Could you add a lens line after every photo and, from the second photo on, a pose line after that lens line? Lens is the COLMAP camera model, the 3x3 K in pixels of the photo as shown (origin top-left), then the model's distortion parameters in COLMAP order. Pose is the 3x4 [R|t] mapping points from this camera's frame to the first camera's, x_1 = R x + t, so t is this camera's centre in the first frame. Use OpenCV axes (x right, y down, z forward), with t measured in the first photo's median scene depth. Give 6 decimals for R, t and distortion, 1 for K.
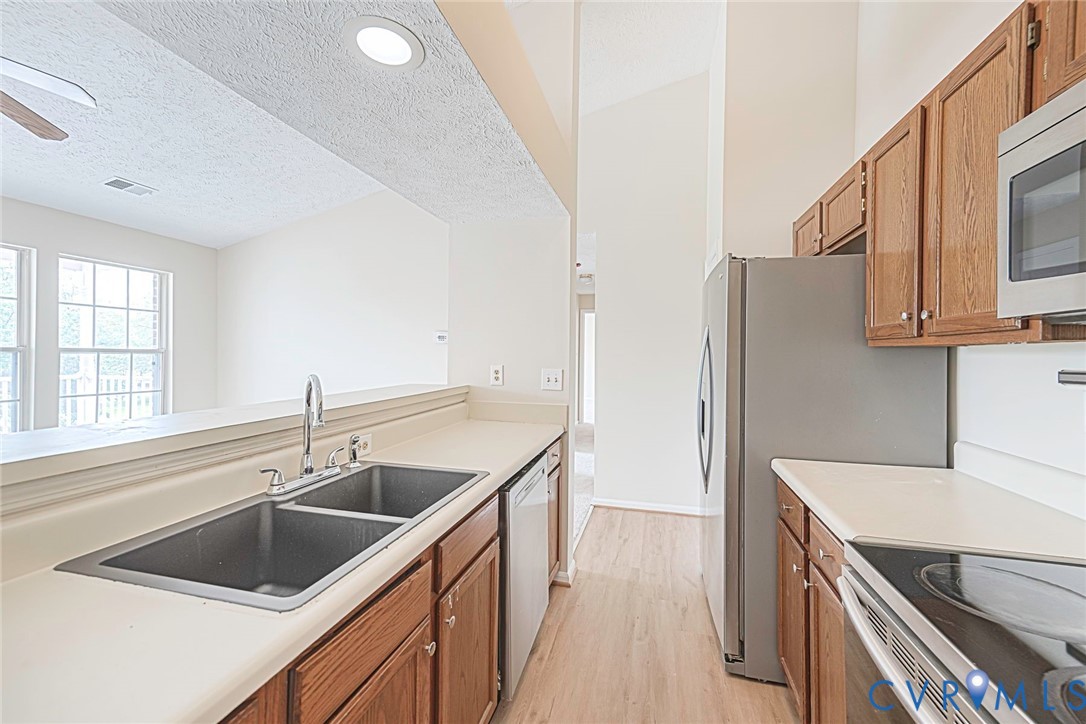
lens RADIAL K [[425.5, 0, 554.4], [0, 425.5, 353.7], [0, 0, 1]] dist [0.017314, 0.000294]
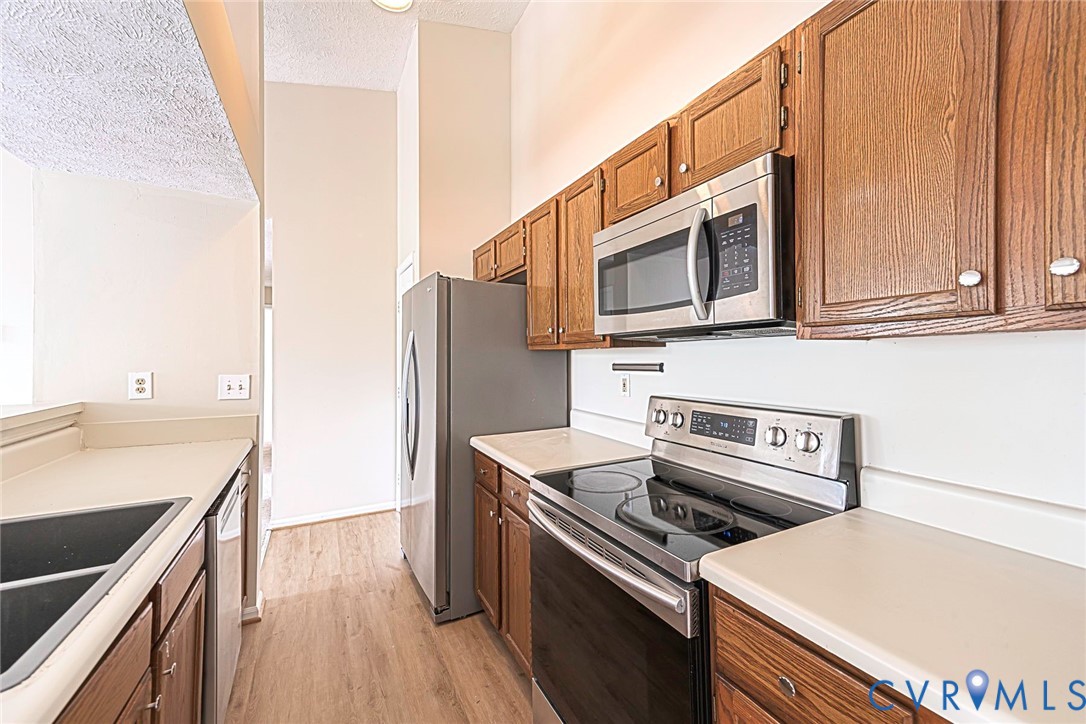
lens RADIAL K [[448.3, 0, 548.4], [0, 448.3, 341.1], [0, 0, 1]] dist [0.021368, 0.000064]
pose [[0.735479, 0.013826, 0.677407, -0.234003], [0.006529, 0.999601, -0.027490, -0.003164], [-0.677517, 0.024641, 0.735095, -0.149899]]
